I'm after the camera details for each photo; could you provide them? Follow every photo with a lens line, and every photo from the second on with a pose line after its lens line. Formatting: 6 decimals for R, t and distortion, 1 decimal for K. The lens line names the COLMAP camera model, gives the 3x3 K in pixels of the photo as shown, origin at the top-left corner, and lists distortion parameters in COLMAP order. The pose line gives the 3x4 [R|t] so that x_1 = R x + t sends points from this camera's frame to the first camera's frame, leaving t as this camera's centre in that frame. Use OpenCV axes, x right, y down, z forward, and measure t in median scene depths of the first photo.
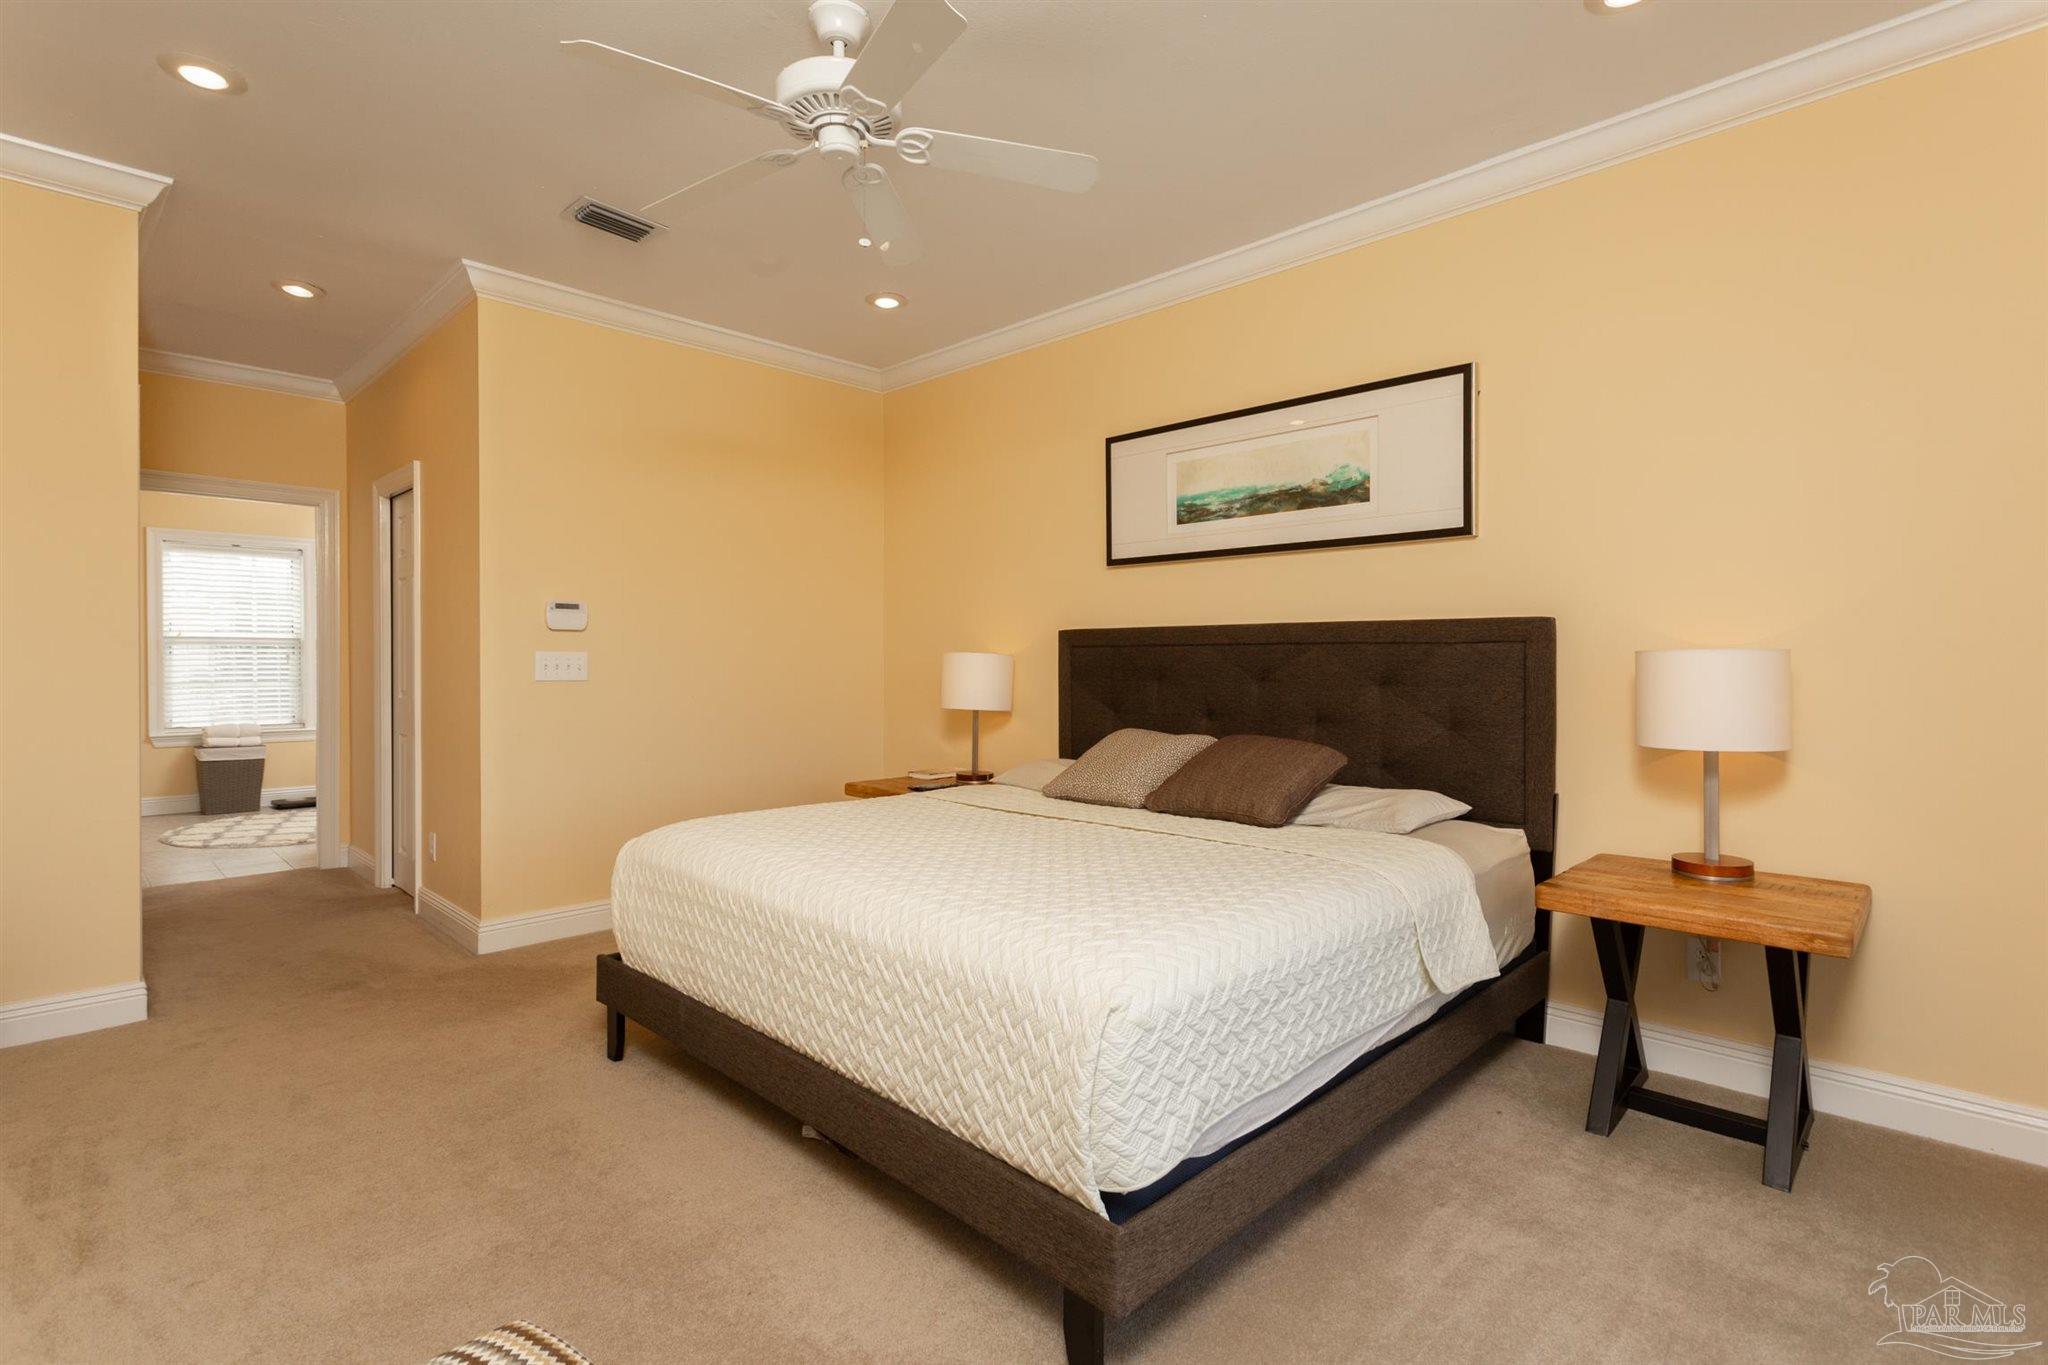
lens RADIAL K [[989.5, 0, 1019.4], [0, 989.5, 662.5], [0, 0, 1]] dist [0.000293, -0.000997]
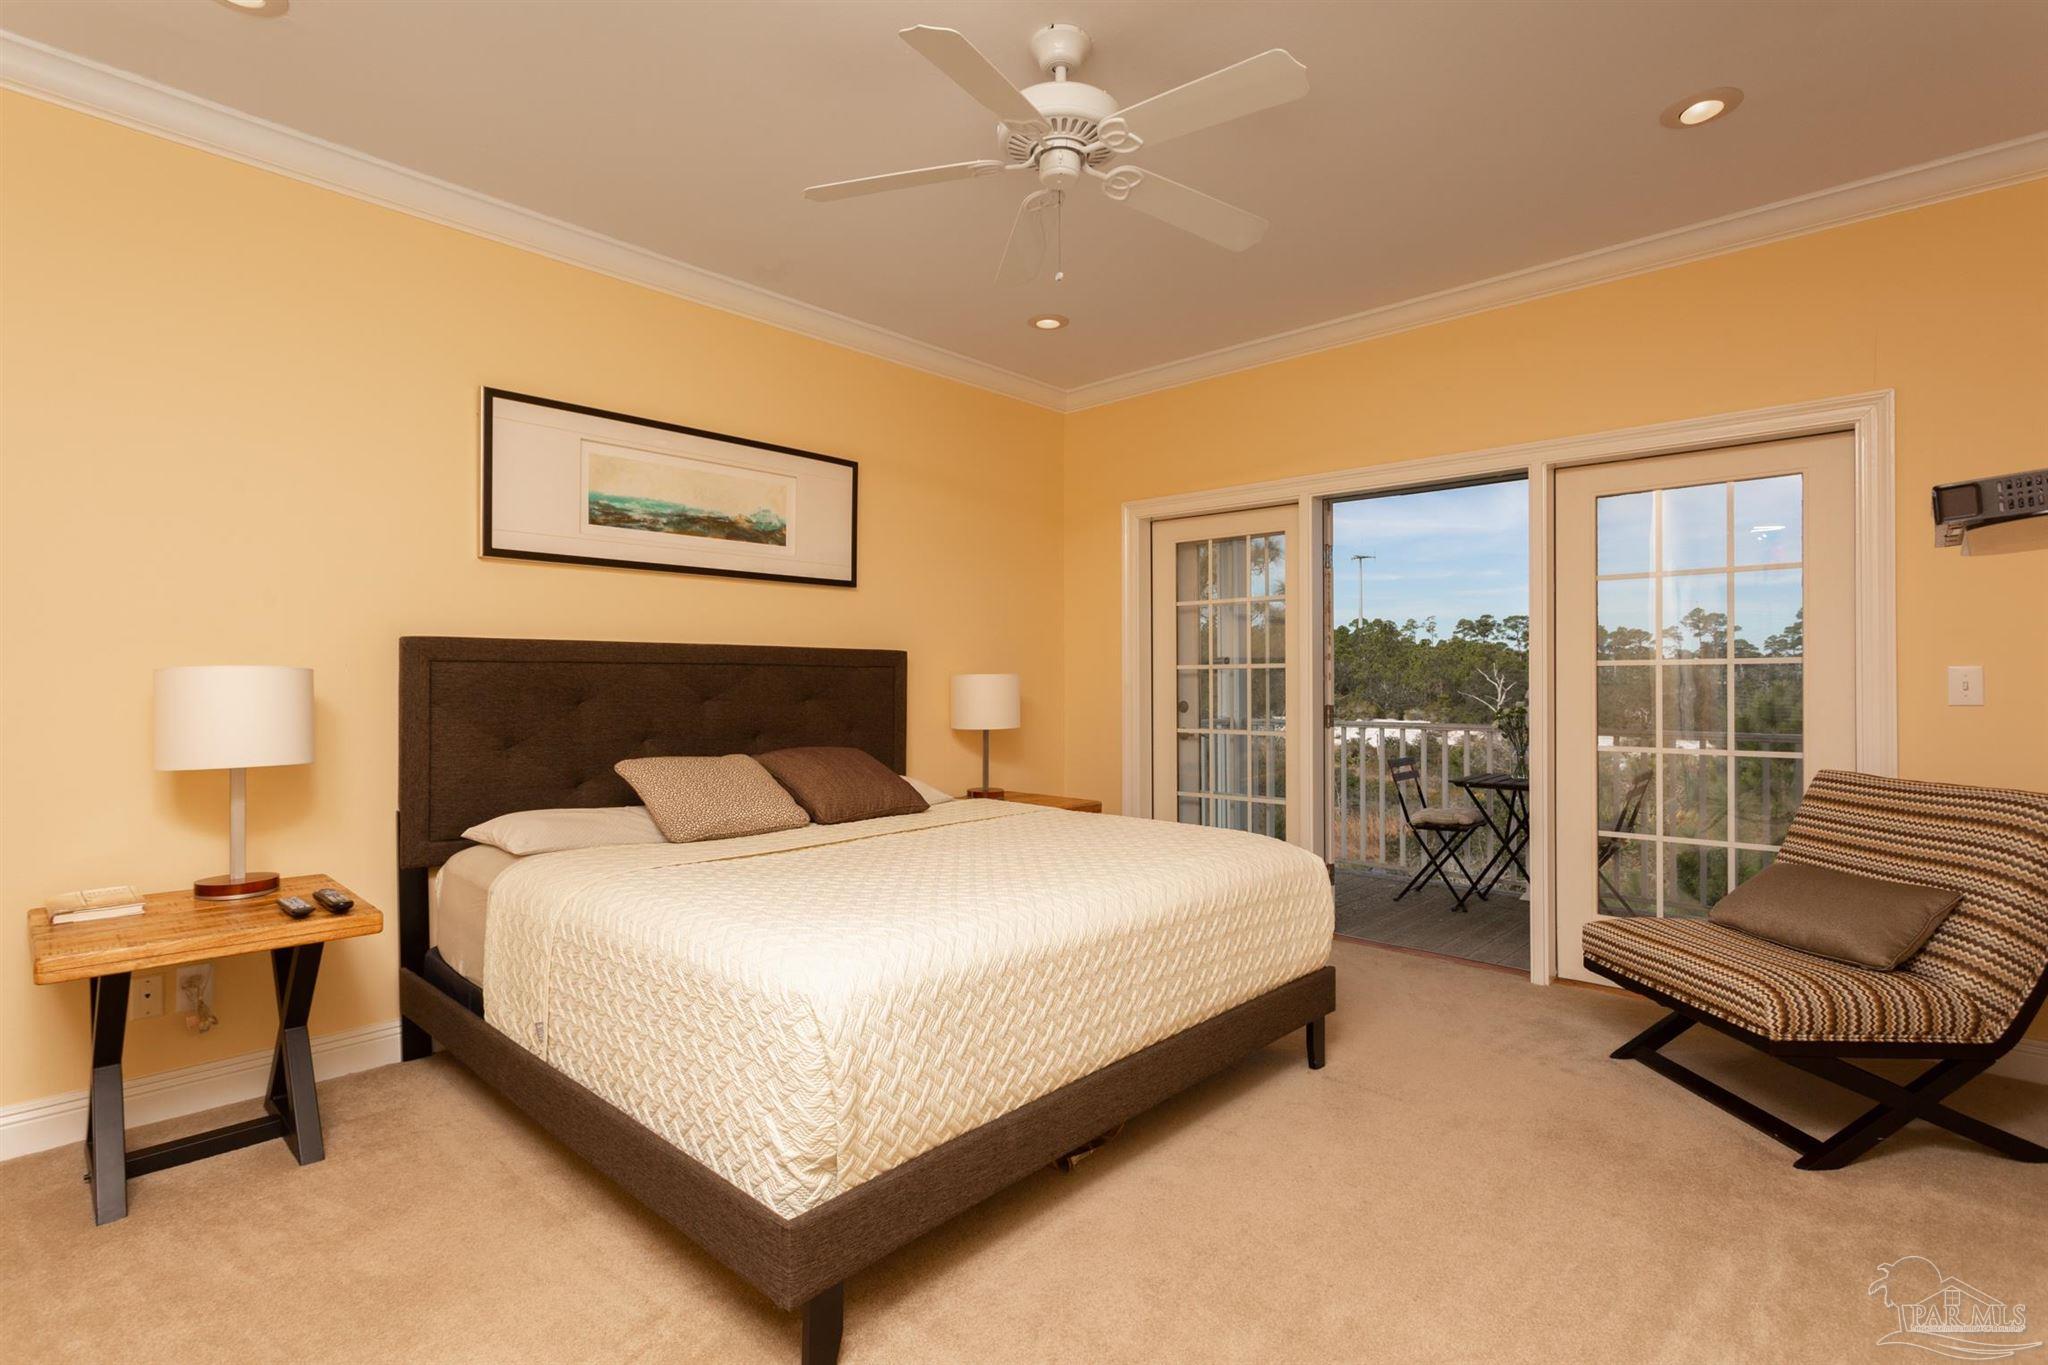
lens RADIAL K [[965.5, 0, 1024.0], [0, 965.5, 682.5], [0, 0, 1]] dist [-0.033698, -0.000150]
pose [[-0.044734, -0.006979, 0.998975, -0.716315], [-0.000818, 0.999976, 0.006949, -0.006338], [-0.998999, -0.000506, -0.044739, 0.672708]]
